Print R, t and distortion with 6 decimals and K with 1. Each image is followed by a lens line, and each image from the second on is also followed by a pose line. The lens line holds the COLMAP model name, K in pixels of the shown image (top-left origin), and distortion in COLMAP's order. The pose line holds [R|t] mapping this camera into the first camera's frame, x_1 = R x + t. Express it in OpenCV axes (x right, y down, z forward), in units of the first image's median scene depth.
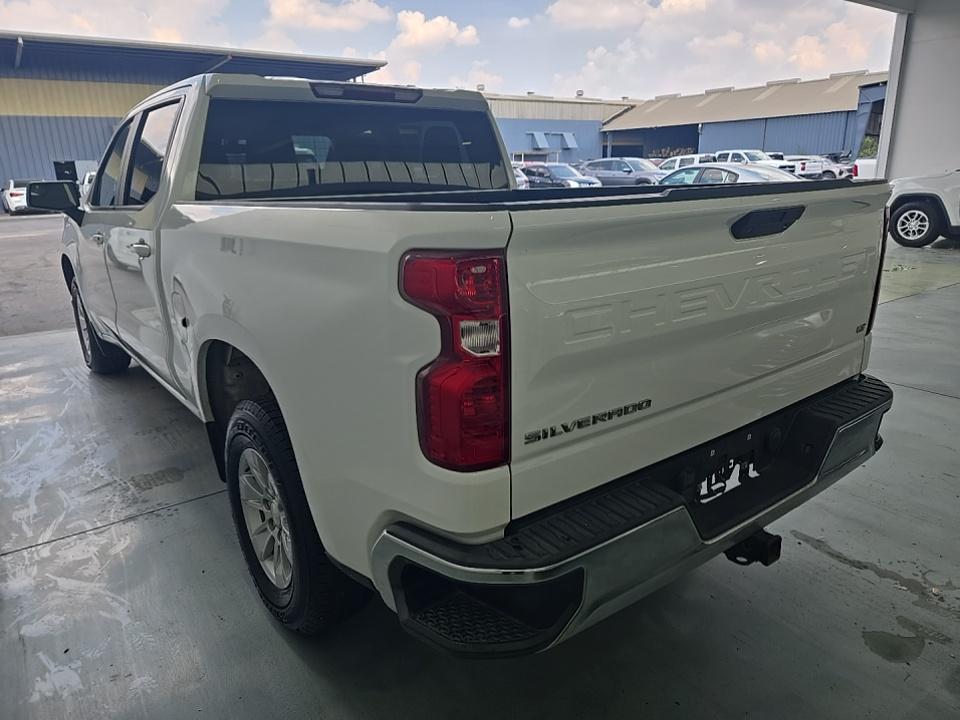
lens RADIAL K [[651.2, 0, 485.3], [0, 651.2, 359.9], [0, 0, 1]] dist [0.068457, -0.068117]
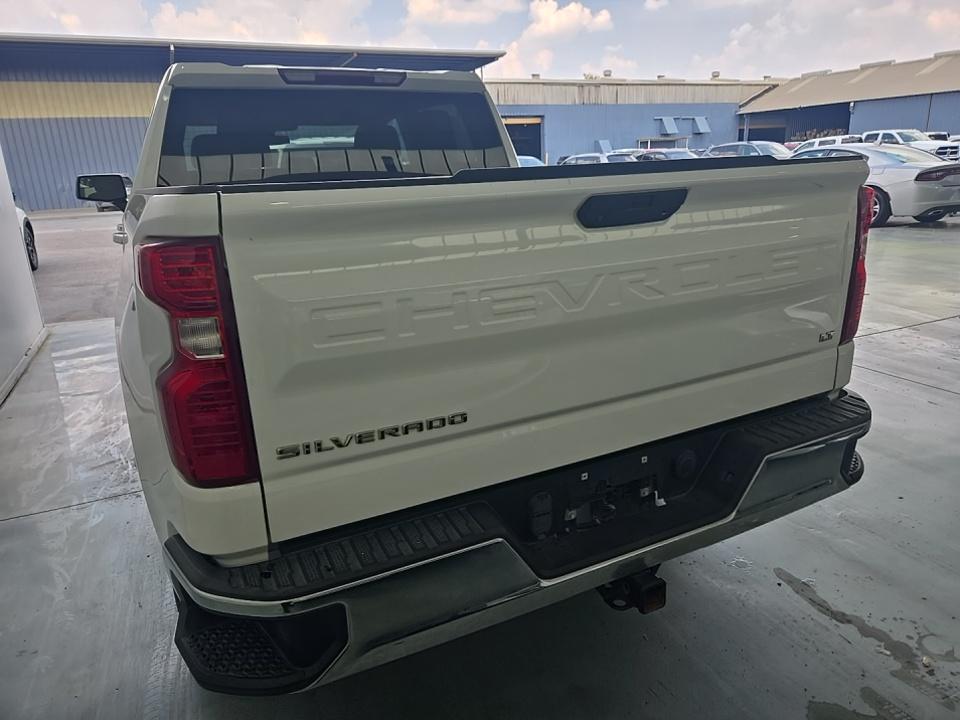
lens RADIAL K [[651.2, 0, 485.3], [0, 651.2, 359.9], [0, 0, 1]] dist [0.068457, -0.068117]
pose [[0.982244, 0.035927, -0.184136, 0.199512], [-0.033430, 0.999302, 0.016645, -0.011884], [0.184606, -0.010193, 0.982760, 0.072423]]
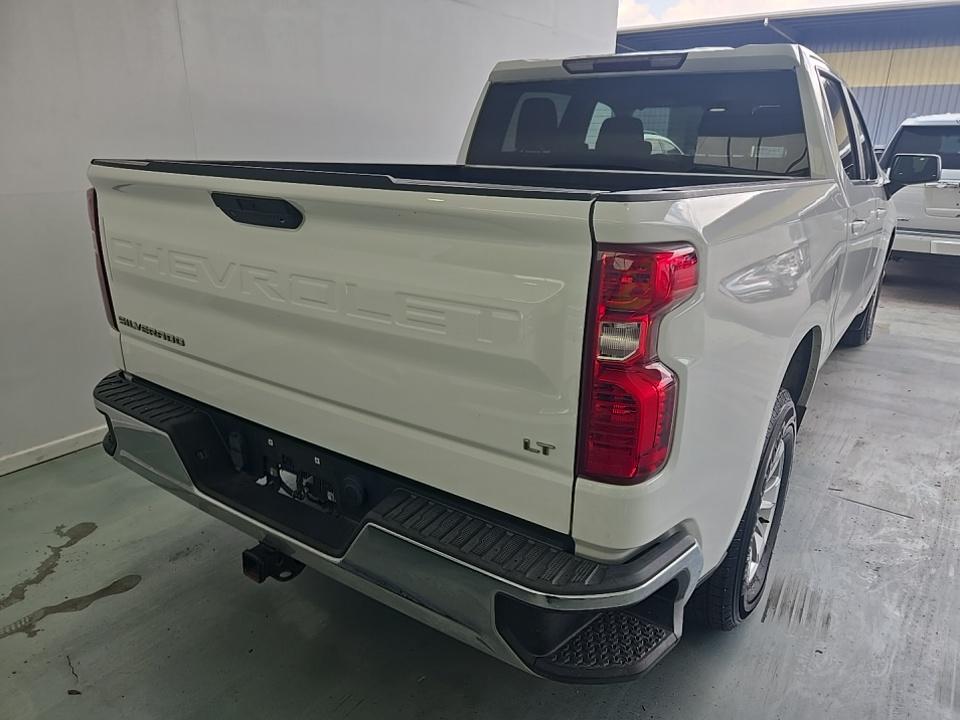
lens RADIAL K [[651.2, 0, 485.3], [0, 651.2, 359.9], [0, 0, 1]] dist [0.068457, -0.068117]
pose [[0.306432, 0.325341, -0.894568, 0.688027], [-0.289105, 0.927195, 0.238175, -0.159632], [0.906928, 0.185640, 0.378180, 0.484811]]
